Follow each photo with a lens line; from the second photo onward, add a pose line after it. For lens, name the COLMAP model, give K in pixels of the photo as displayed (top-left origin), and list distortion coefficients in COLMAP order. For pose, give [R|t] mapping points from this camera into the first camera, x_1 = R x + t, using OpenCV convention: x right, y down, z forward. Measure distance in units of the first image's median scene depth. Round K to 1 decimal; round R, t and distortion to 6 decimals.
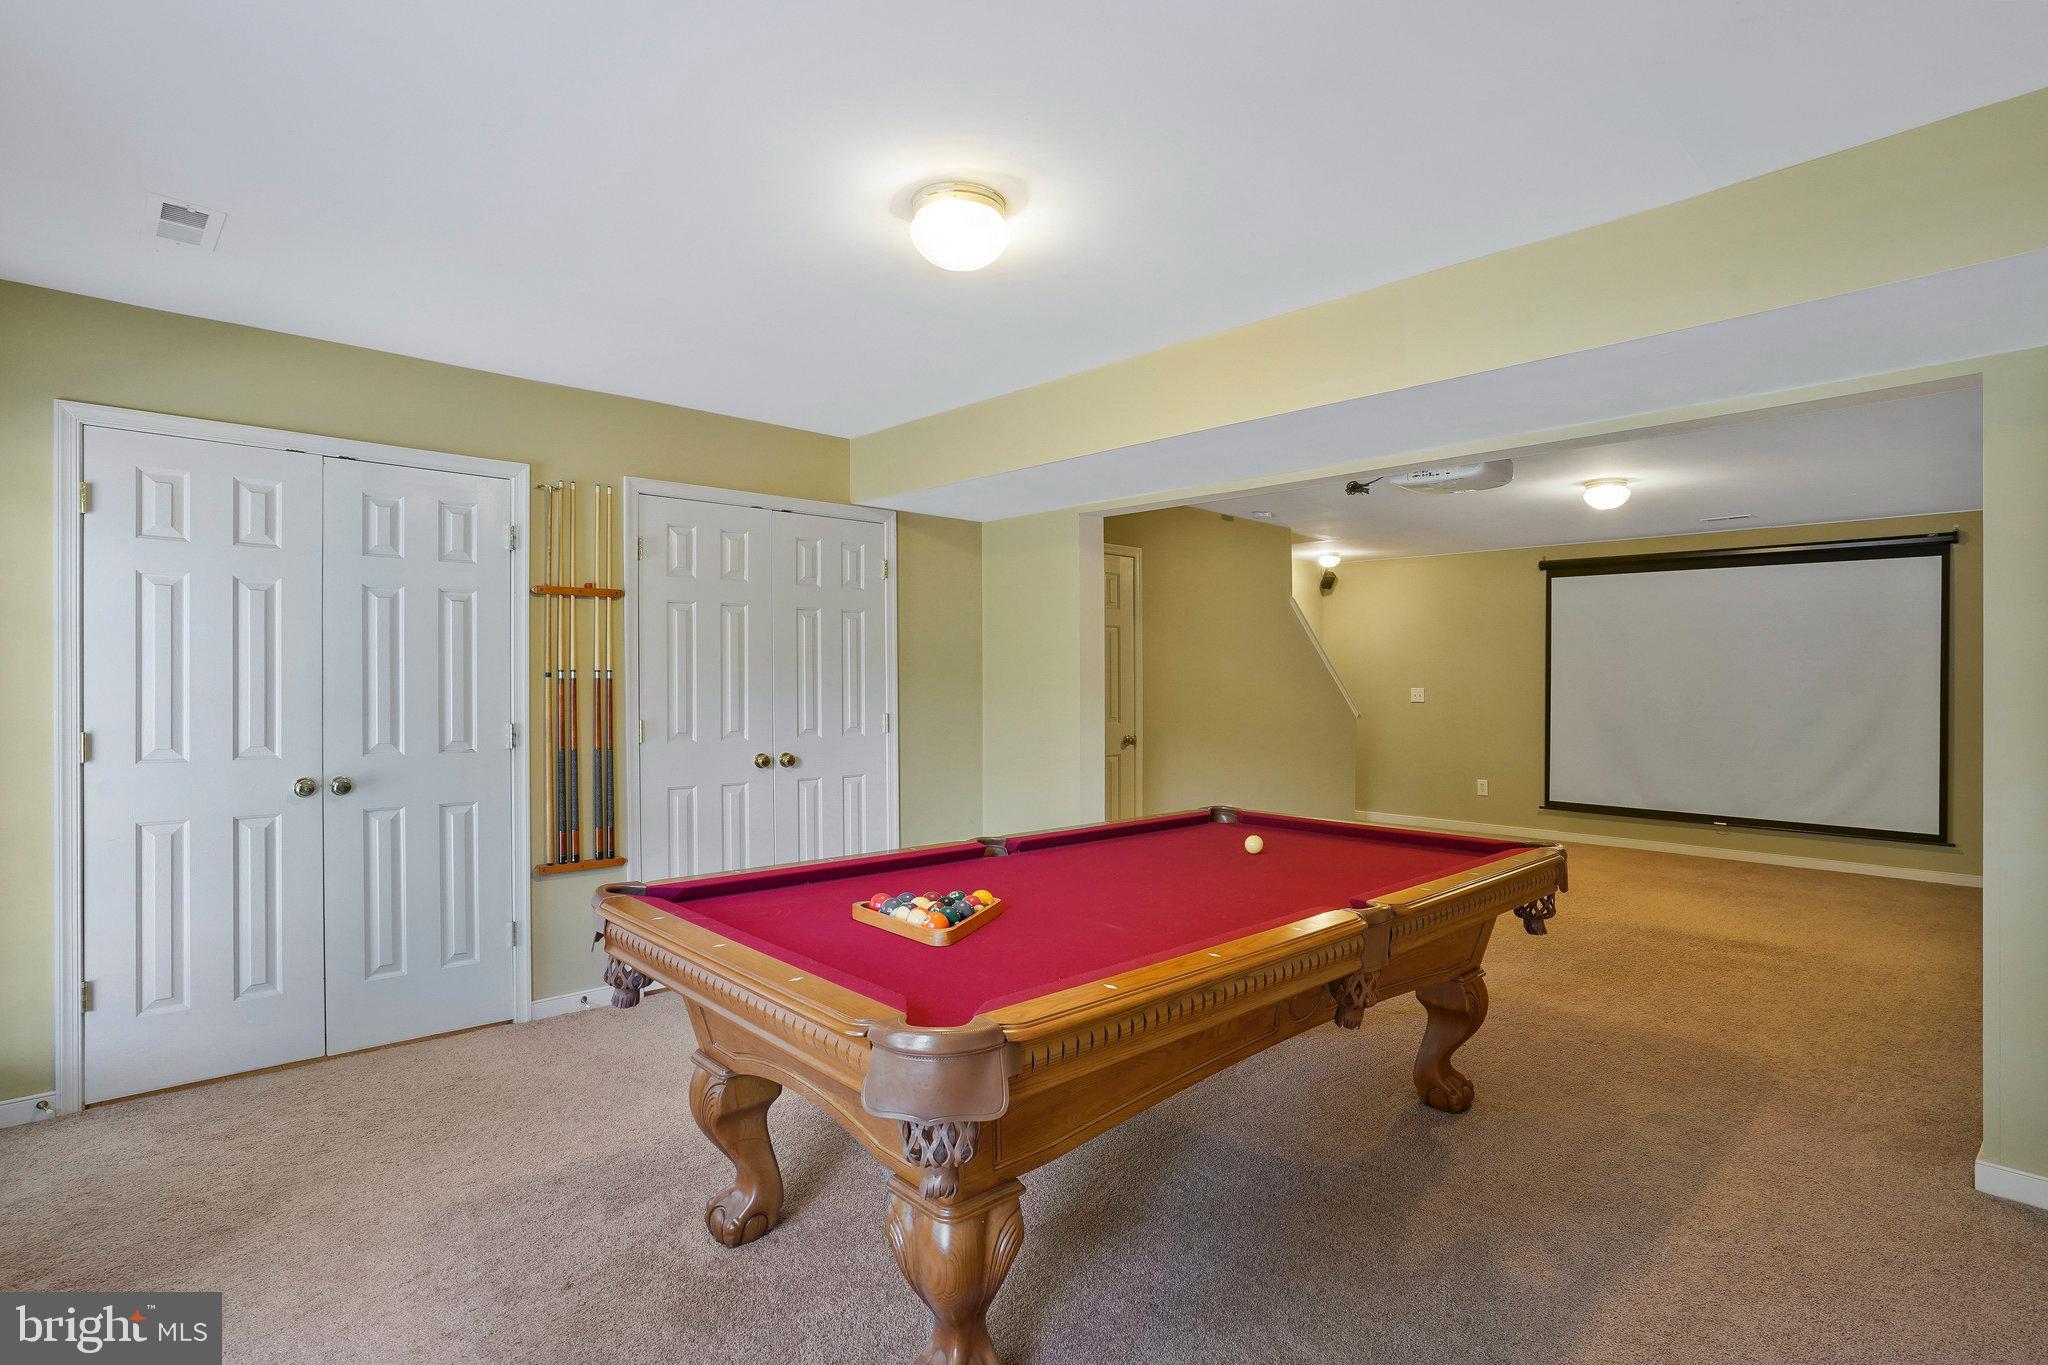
lens RADIAL K [[1005.7, 0, 1017.6], [0, 1005.7, 674.7], [0, 0, 1]] dist [-0.085937, 0.039683]
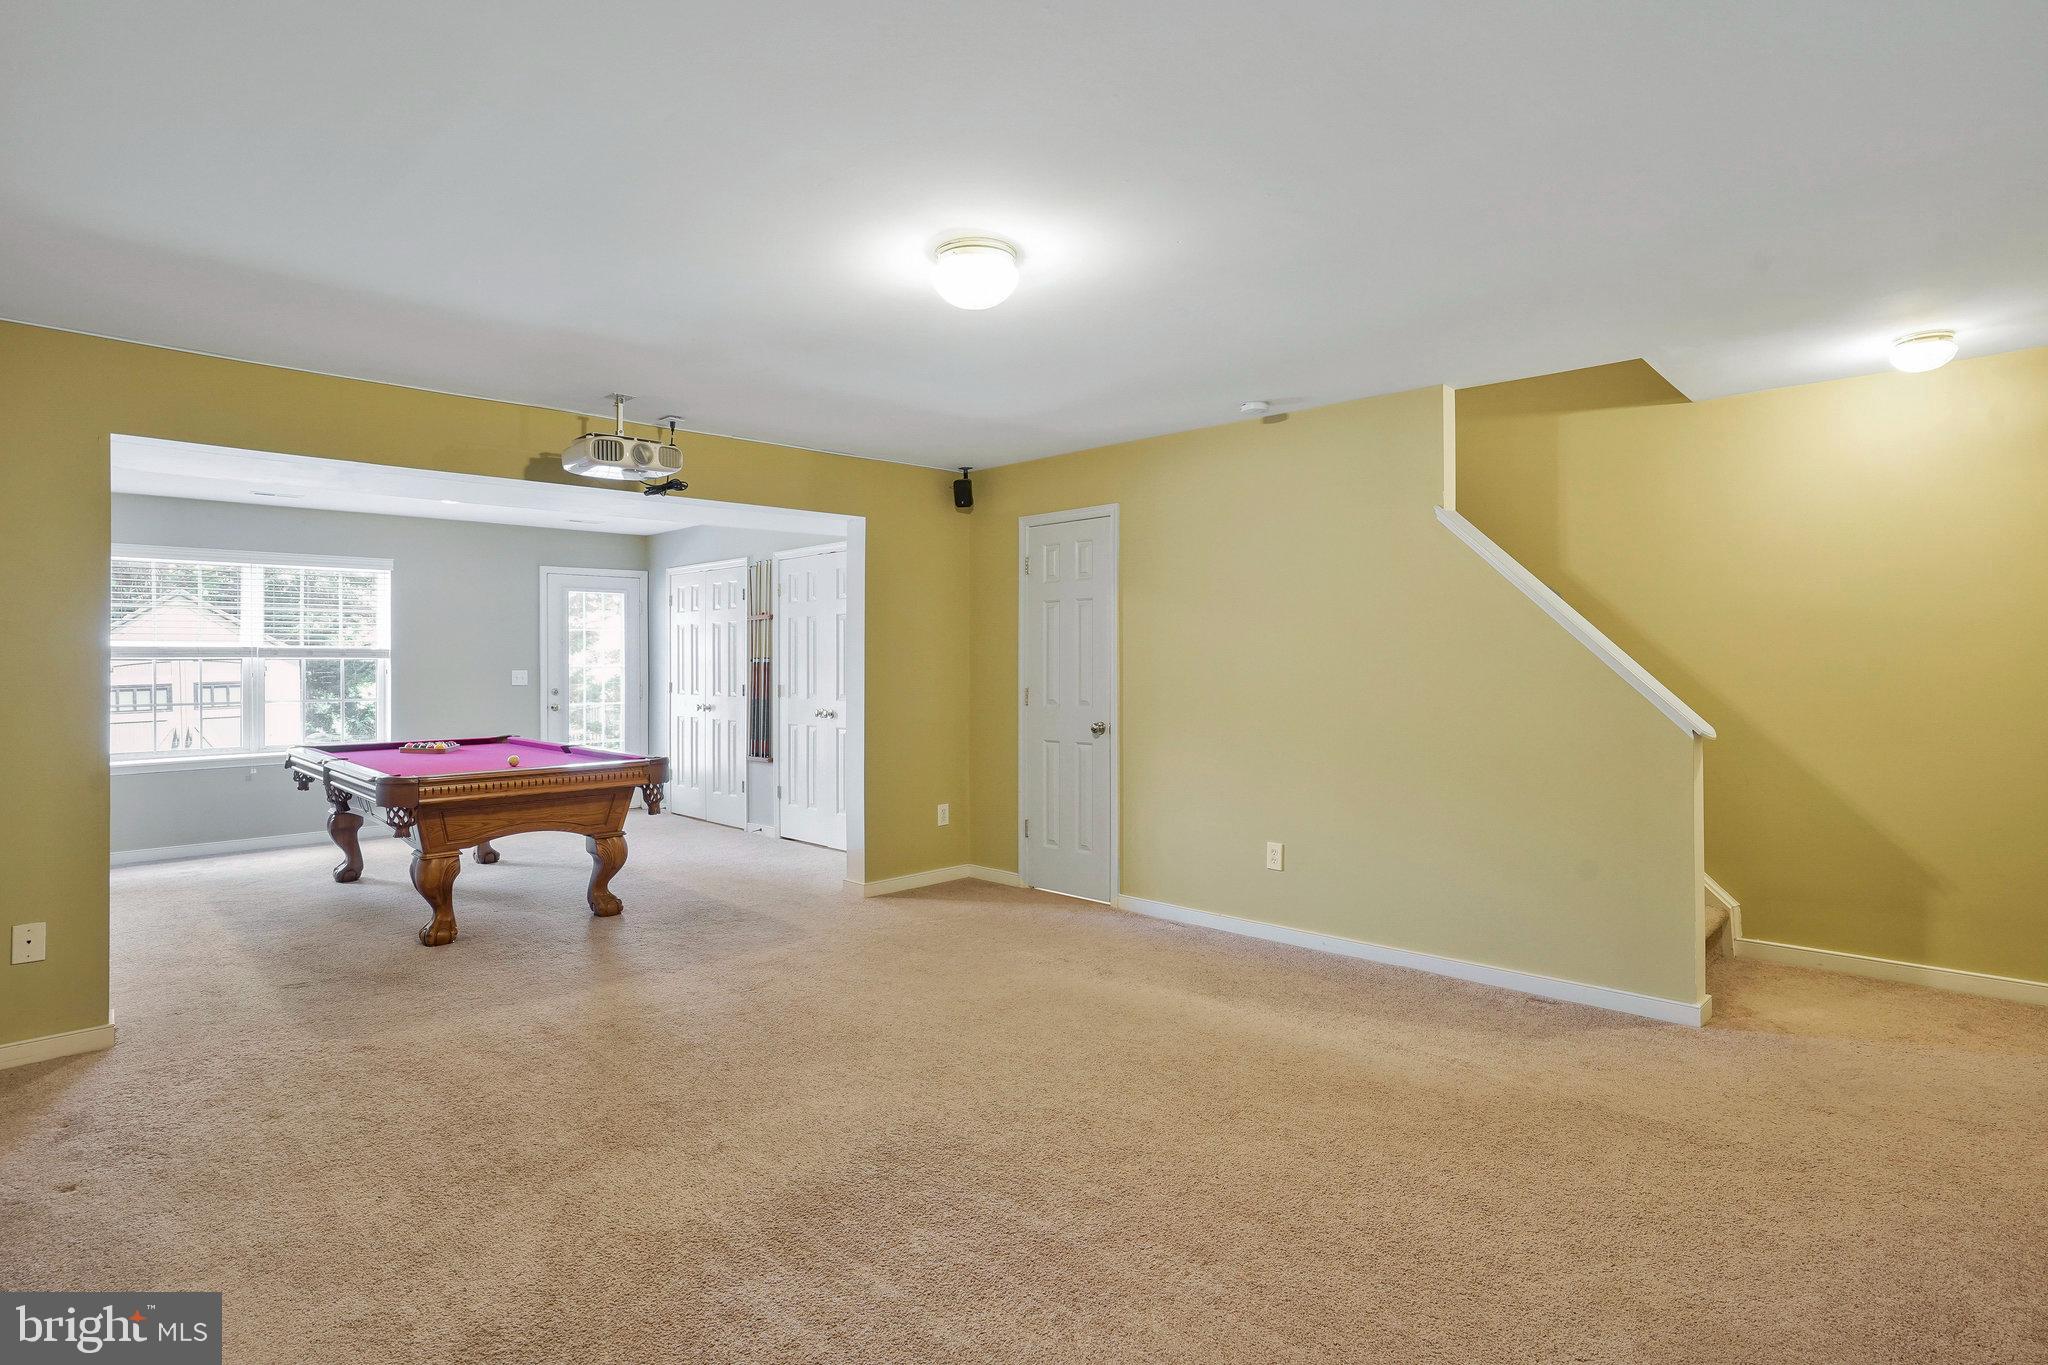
lens RADIAL K [[1040.9, 0, 1027.9], [0, 1040.9, 646.7], [0, 0, 1]] dist [-0.057559, 0.028713]
pose [[0.047037, -0.022871, -0.998631, 1.609834], [0.008472, 0.999711, -0.022497, 0.023711], [0.998857, -0.007402, 0.047217, 1.423033]]
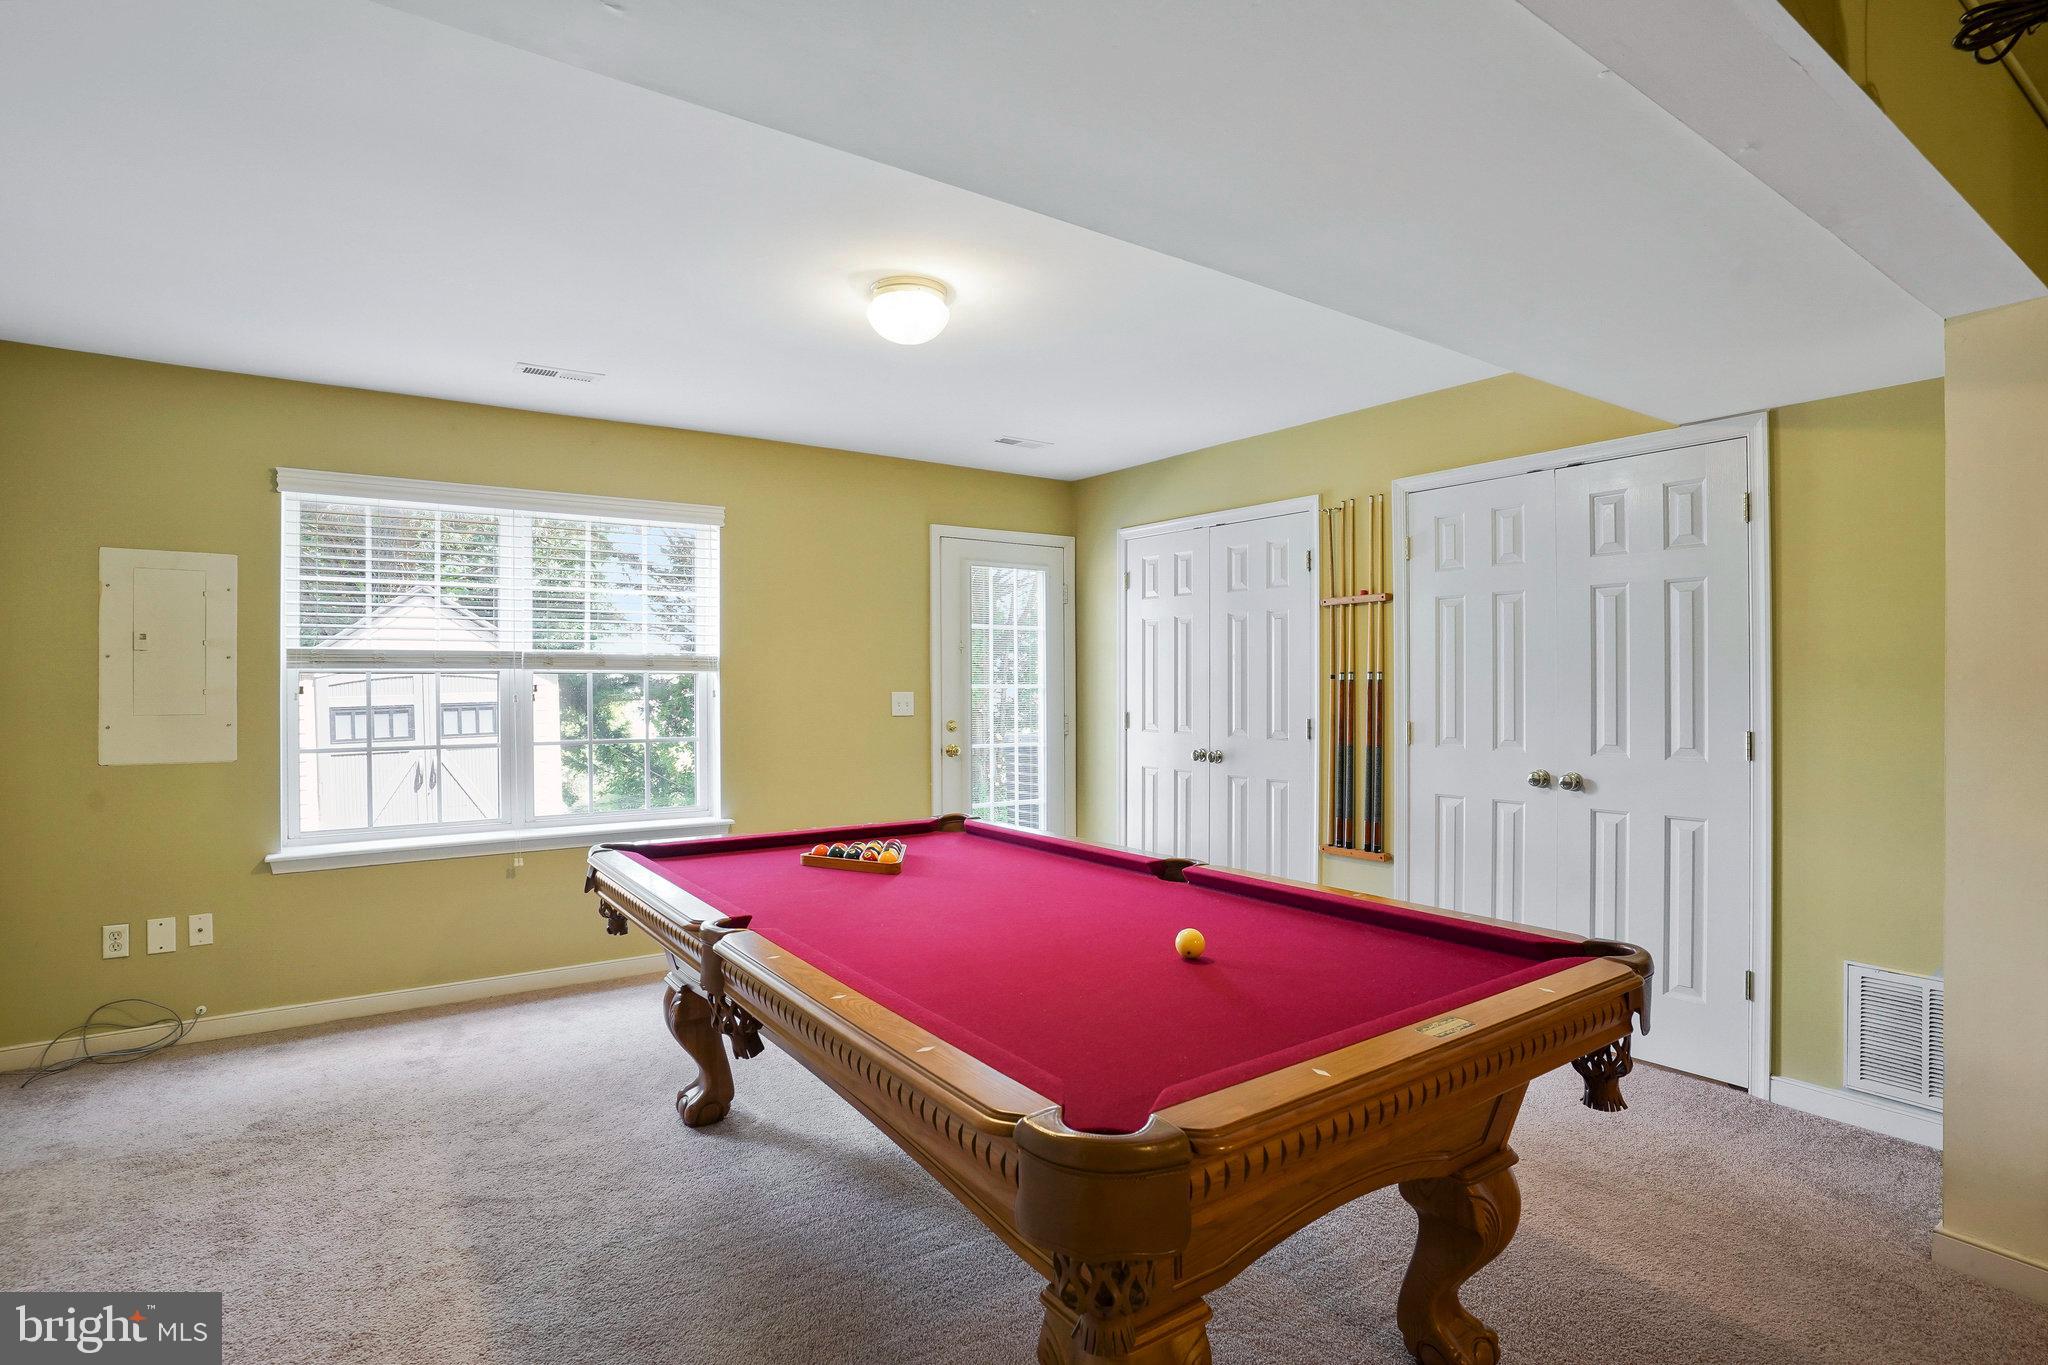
lens RADIAL K [[1005.7, 0, 1017.6], [0, 1005.7, 674.7], [0, 0, 1]] dist [-0.085937, 0.039683]
pose [[-0.117224, -0.012501, -0.993027, 0.680051], [0.003245, 0.999911, -0.012970, 0.011361], [0.993100, -0.004743, -0.117173, 0.757191]]
